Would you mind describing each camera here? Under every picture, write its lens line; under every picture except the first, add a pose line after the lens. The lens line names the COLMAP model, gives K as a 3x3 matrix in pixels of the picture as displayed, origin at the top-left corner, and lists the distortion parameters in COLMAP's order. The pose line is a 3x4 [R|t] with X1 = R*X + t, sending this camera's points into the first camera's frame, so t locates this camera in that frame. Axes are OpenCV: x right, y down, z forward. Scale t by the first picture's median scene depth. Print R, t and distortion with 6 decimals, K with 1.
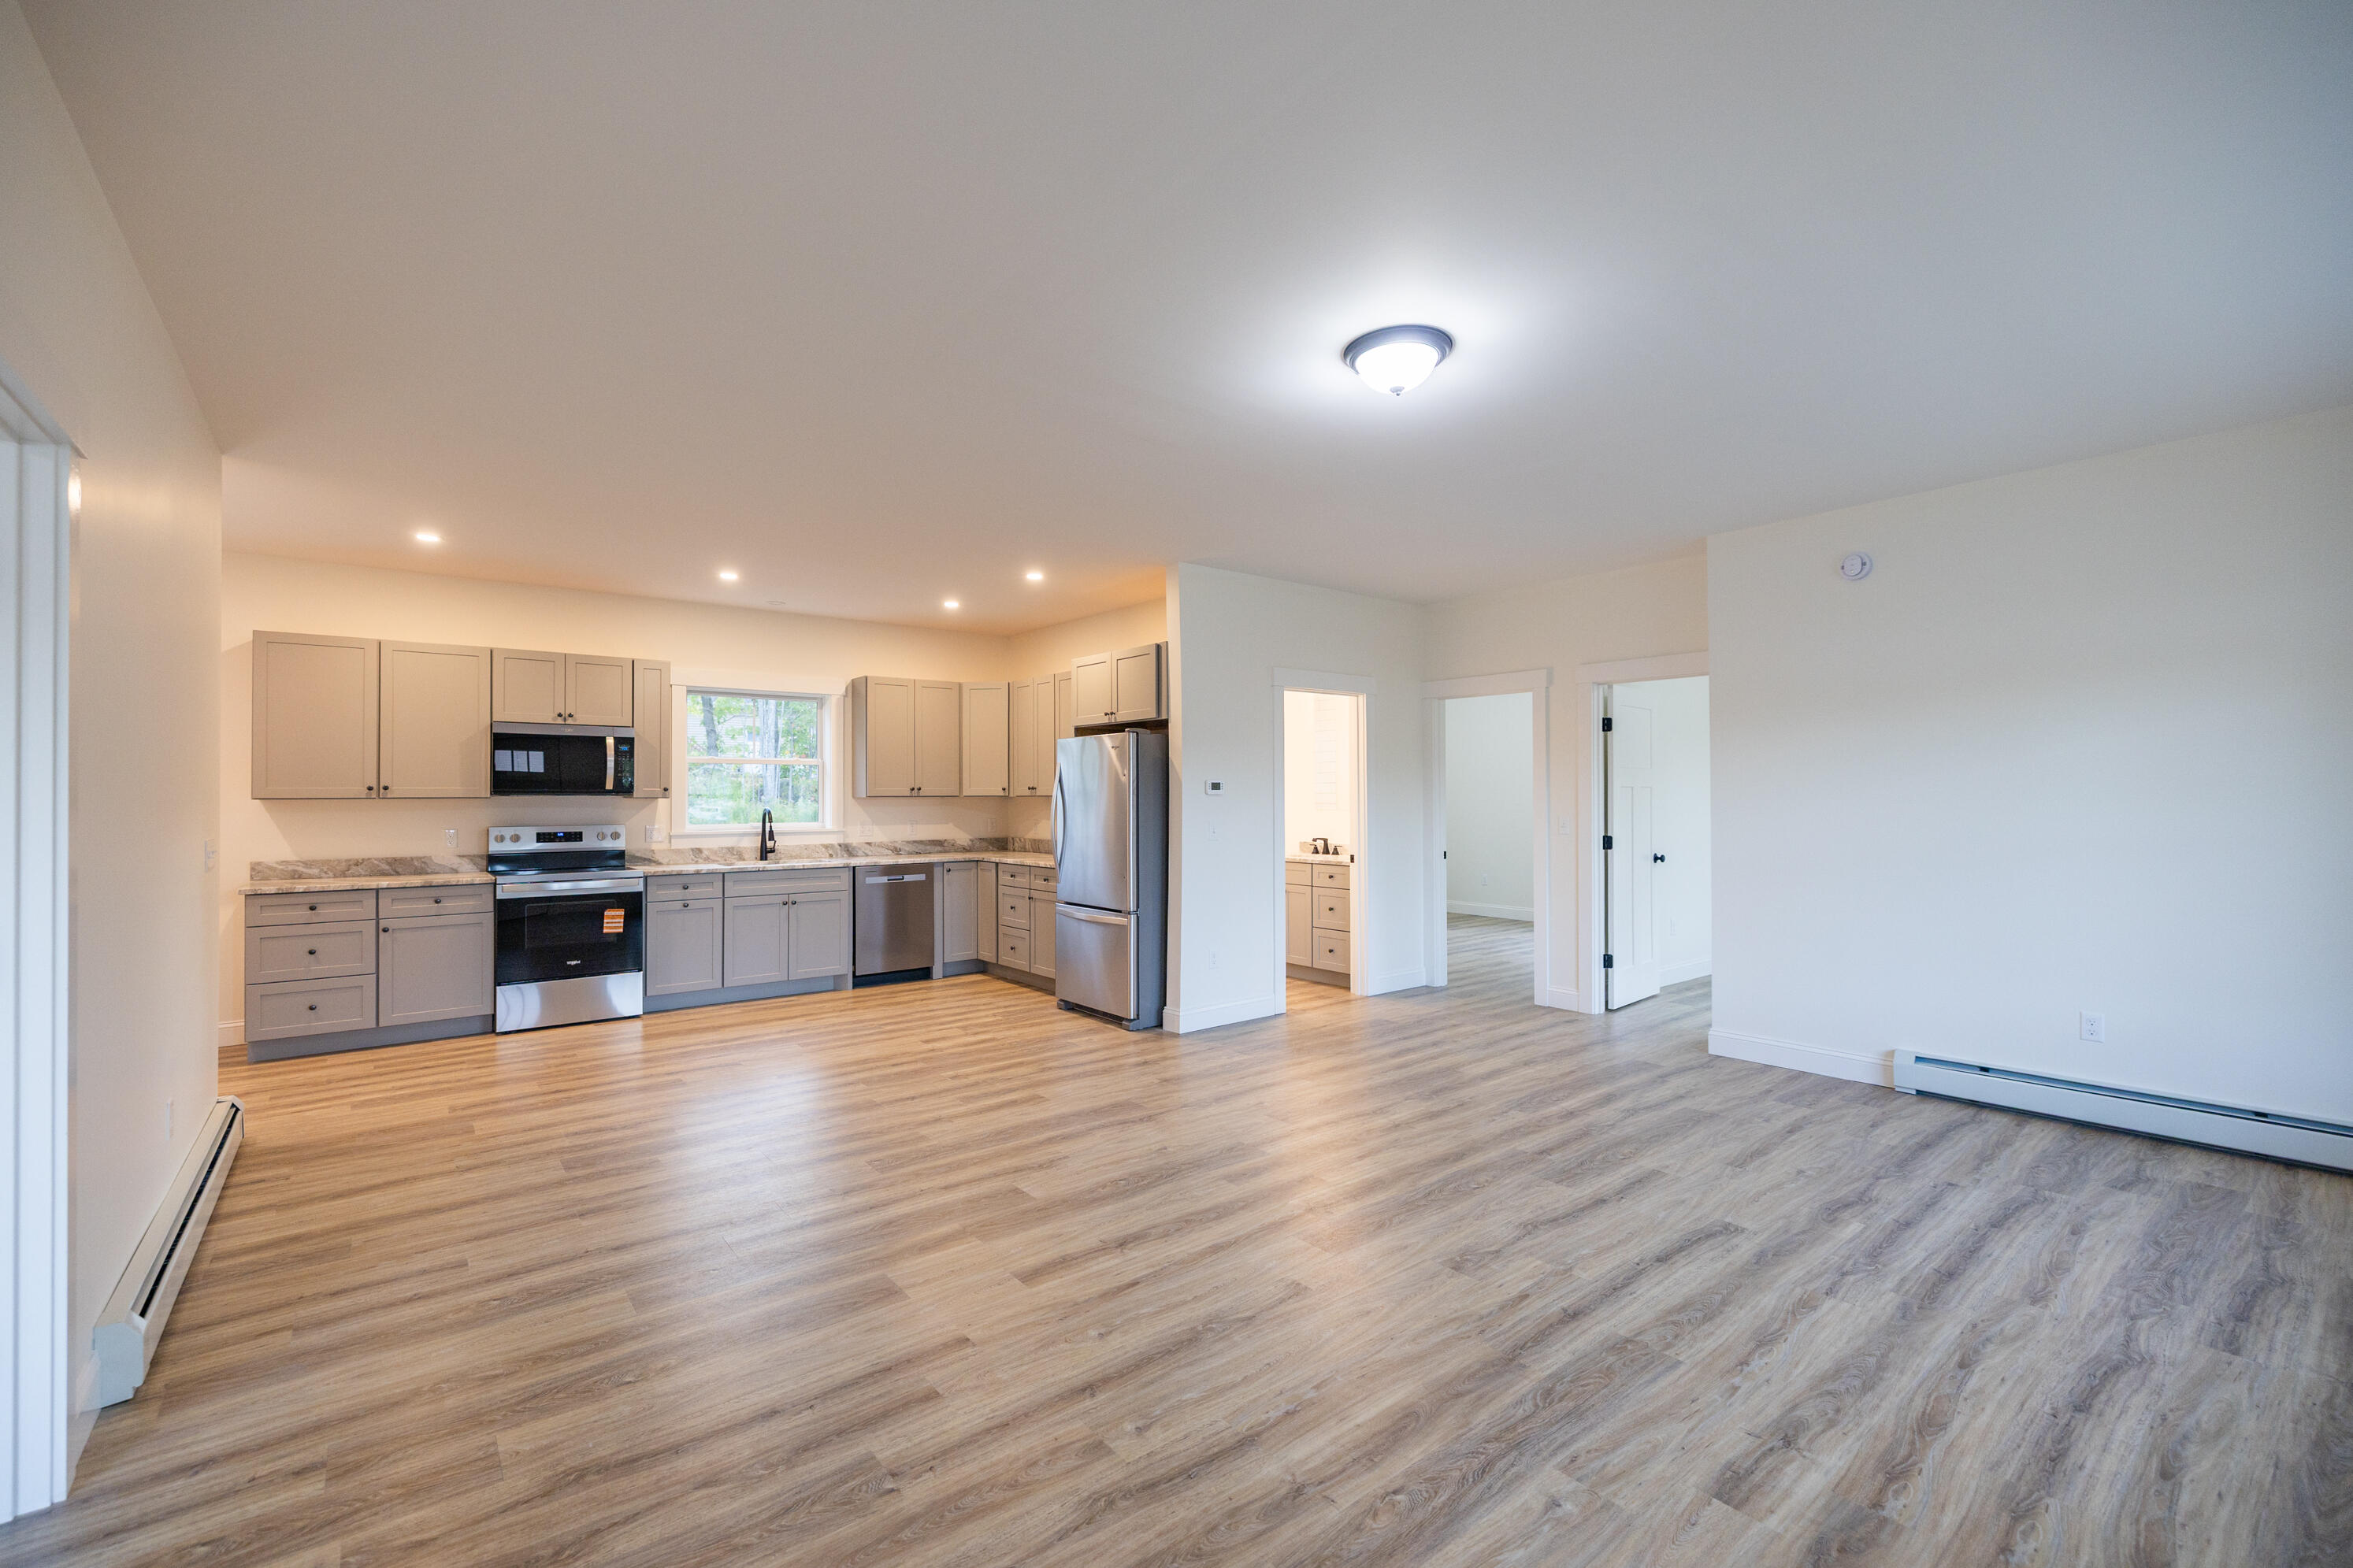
lens RADIAL K [[984.9, 0, 1161.0], [0, 984.9, 798.6], [0, 0, 1]] dist [-0.000676, -0.000039]
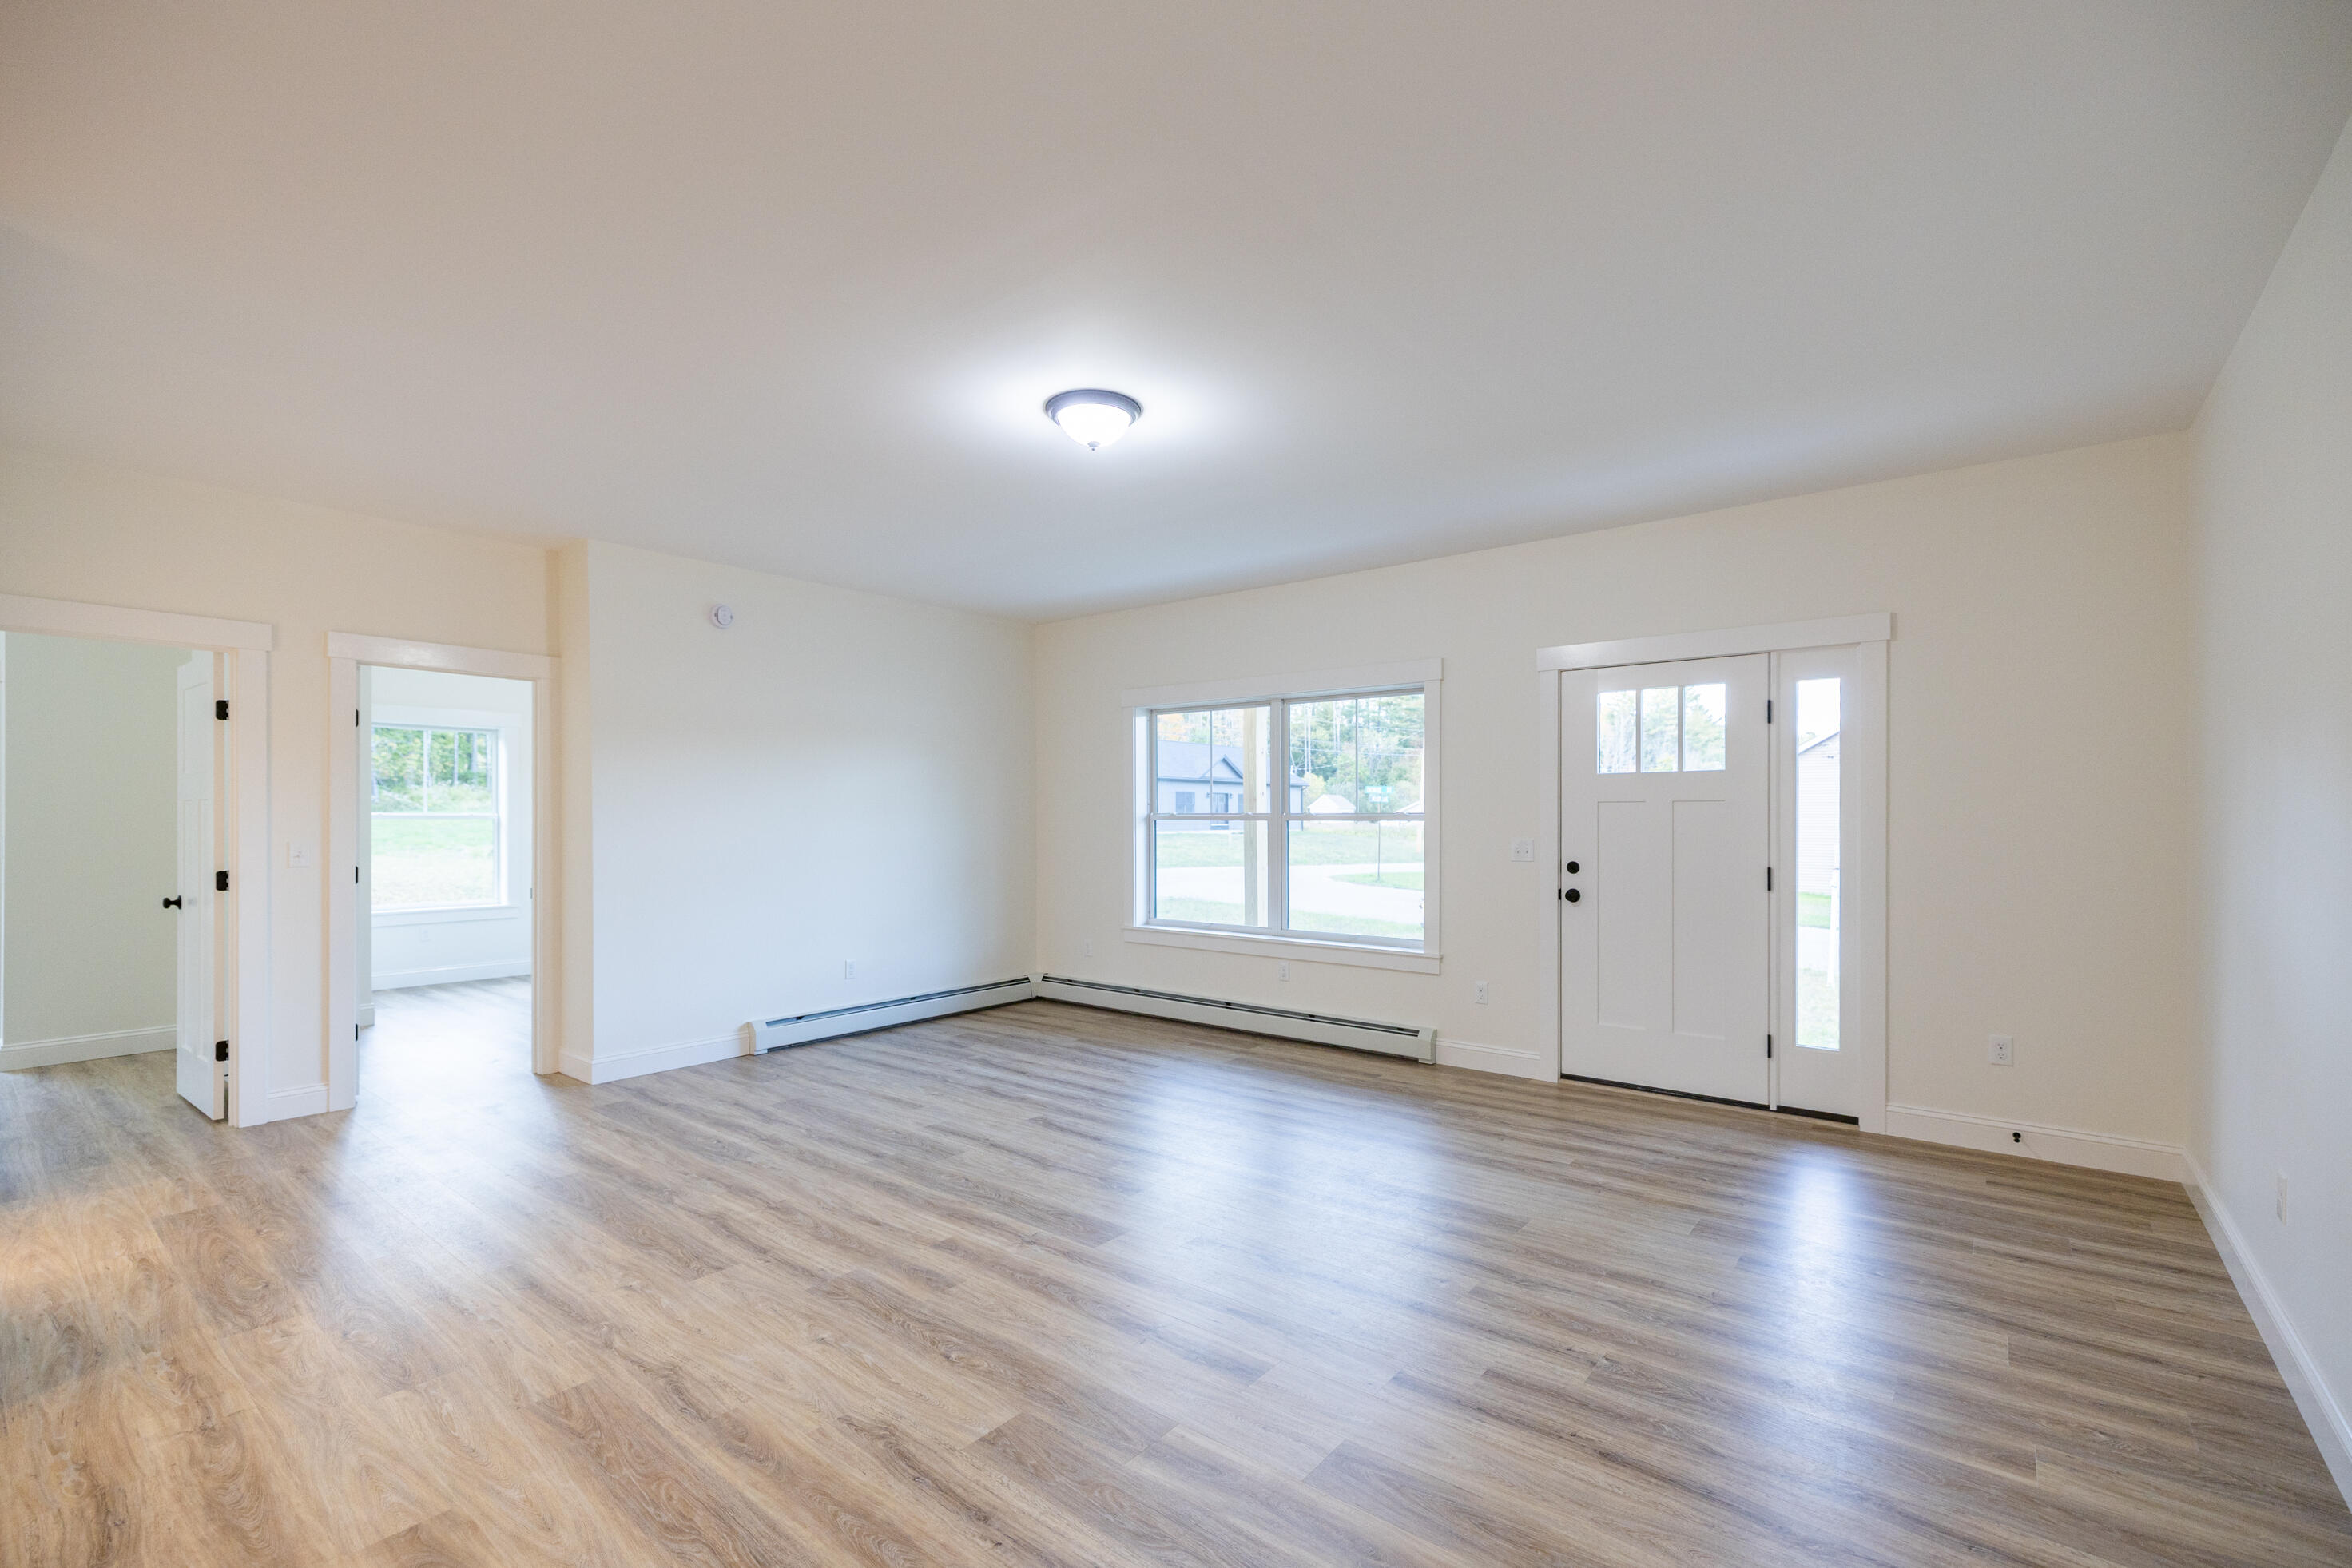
lens RADIAL K [[1020.0, 0, 1175.9], [0, 1020.0, 825.2], [0, 0, 1]] dist [-0.000086, 0.000122]
pose [[-0.220897, -0.004928, 0.975285, -0.439845], [0.003891, 0.999975, 0.005934, 0.005056], [-0.975289, 0.005105, -0.220872, 0.566226]]
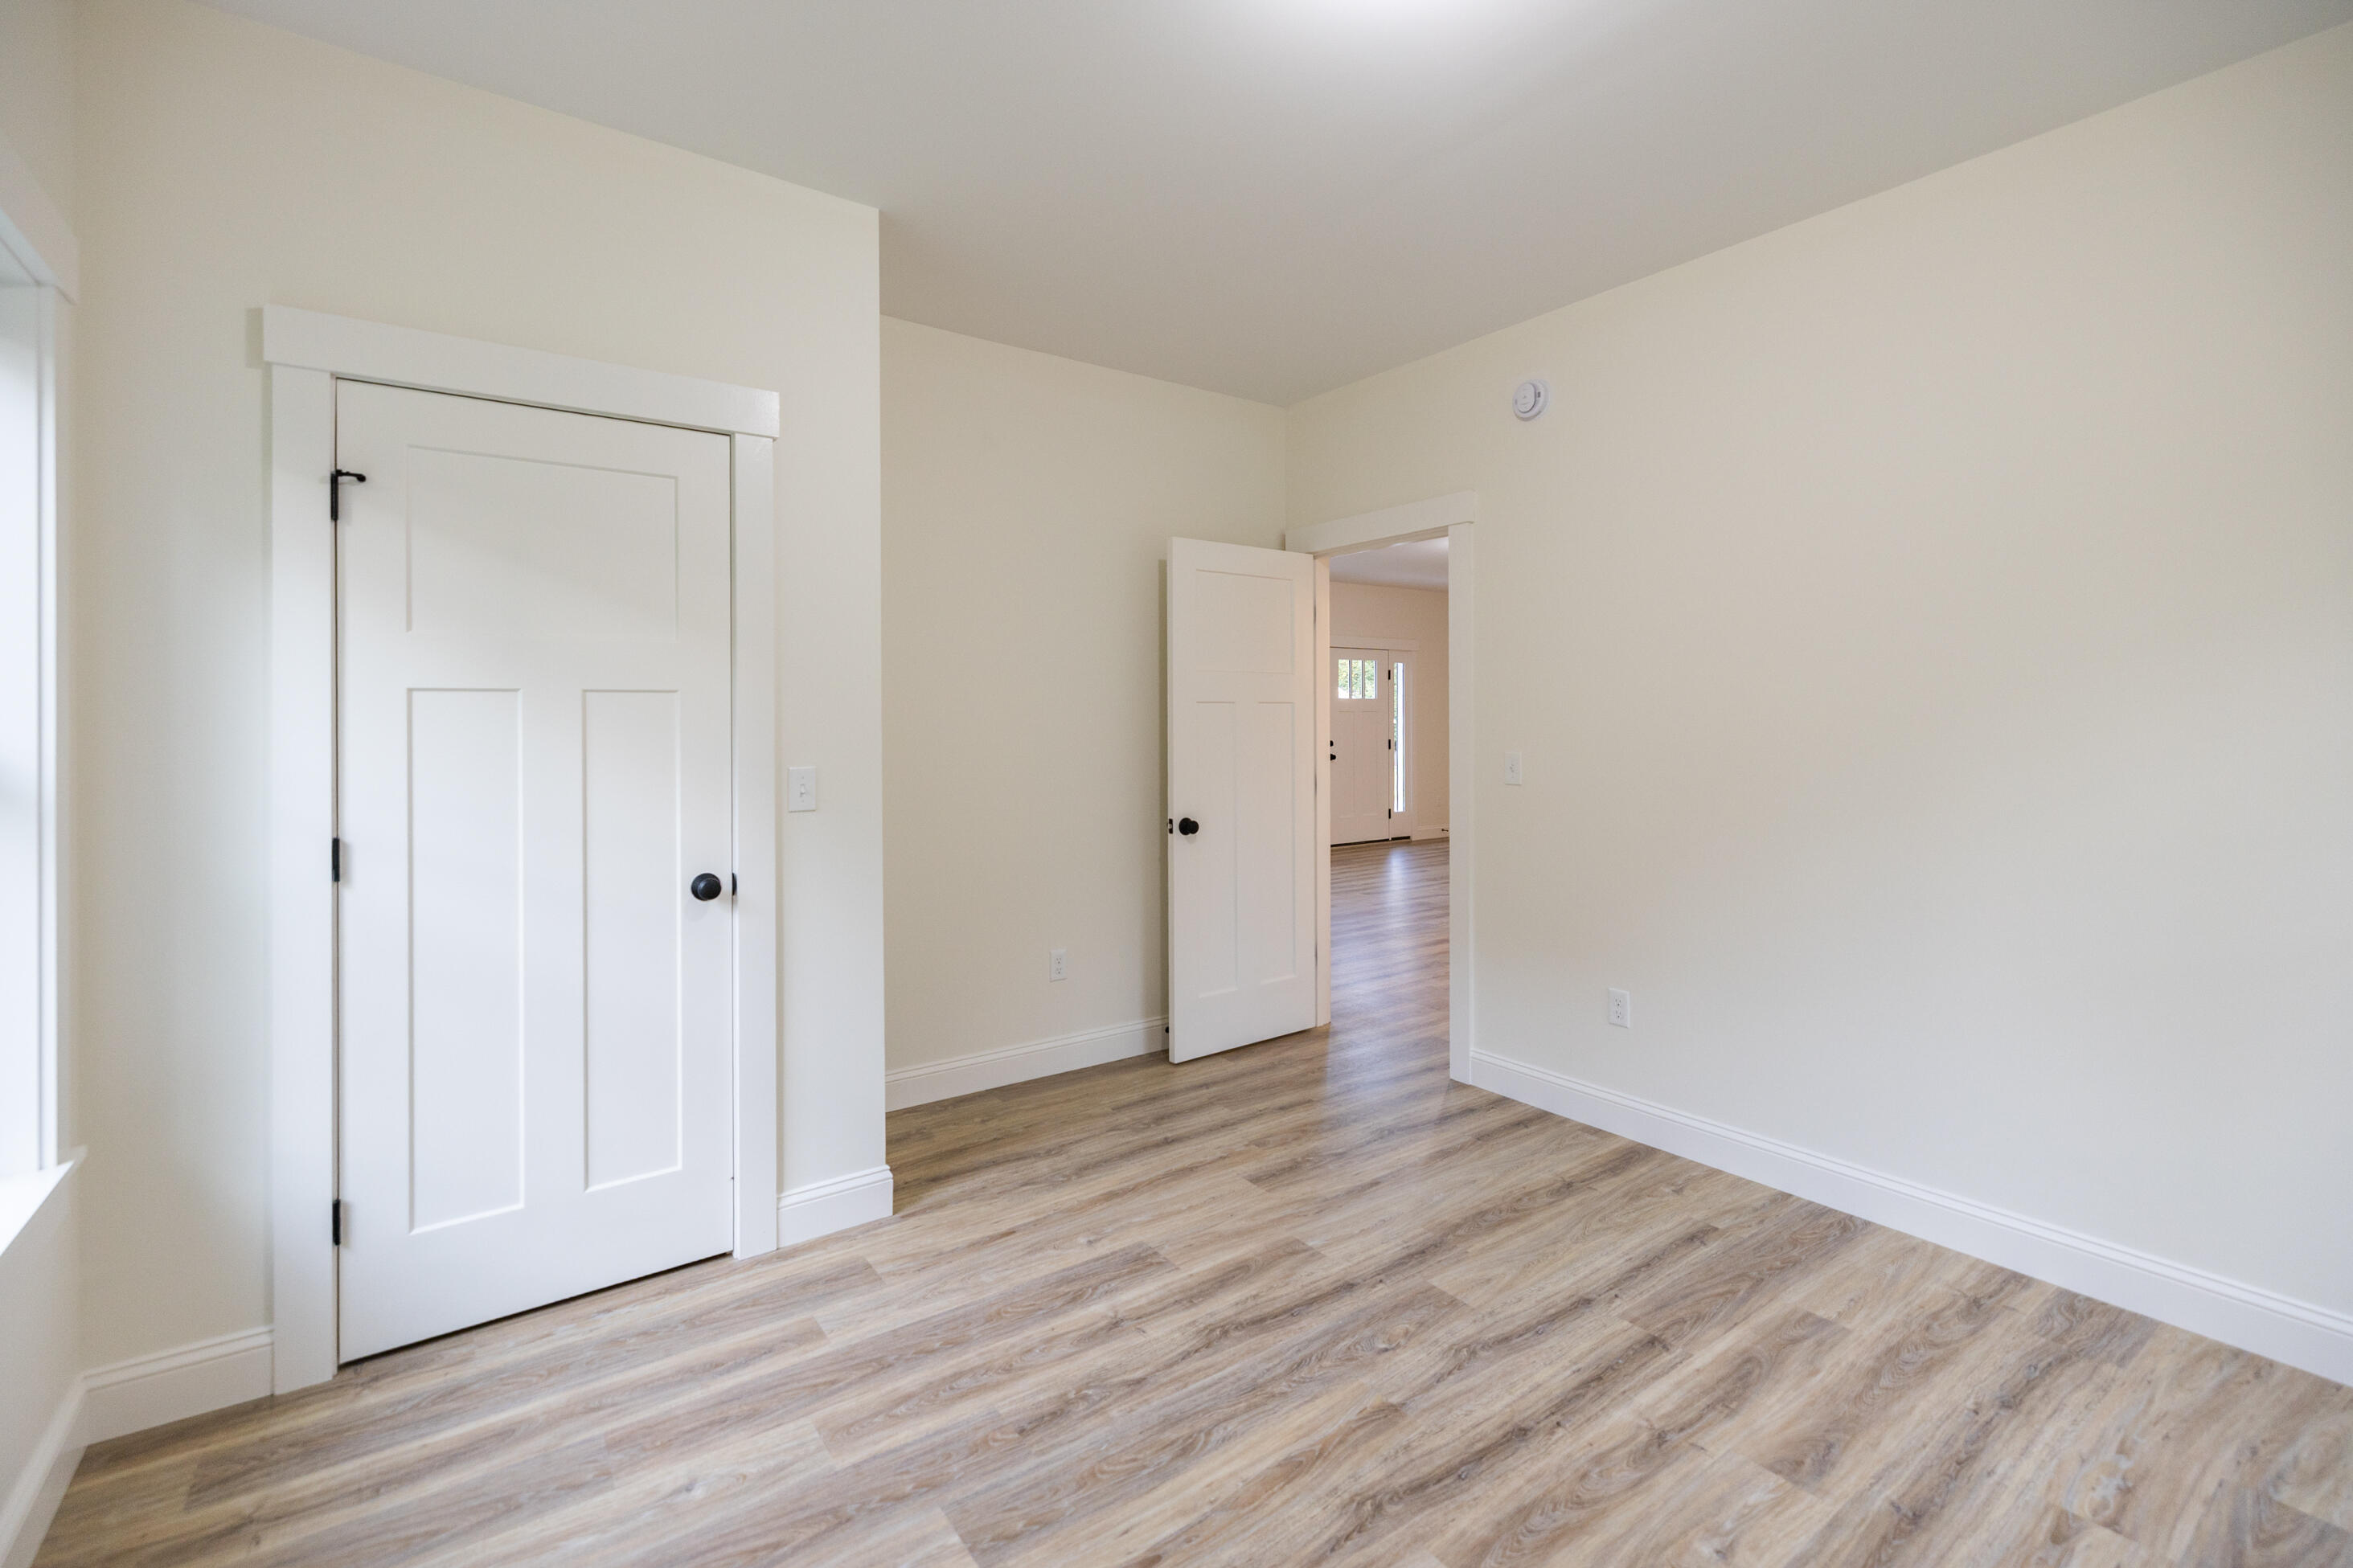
lens RADIAL K [[1034.3, 0, 1177.2], [0, 1034.3, 720.7], [0, 0, 1]] dist [-0.000953, -0.000397]
pose [[-0.999091, 0.003335, 0.042493, 0.412579], [0.003471, 0.999989, 0.003114, 0.002228], [-0.042483, 0.003258, -0.999092, 1.722444]]
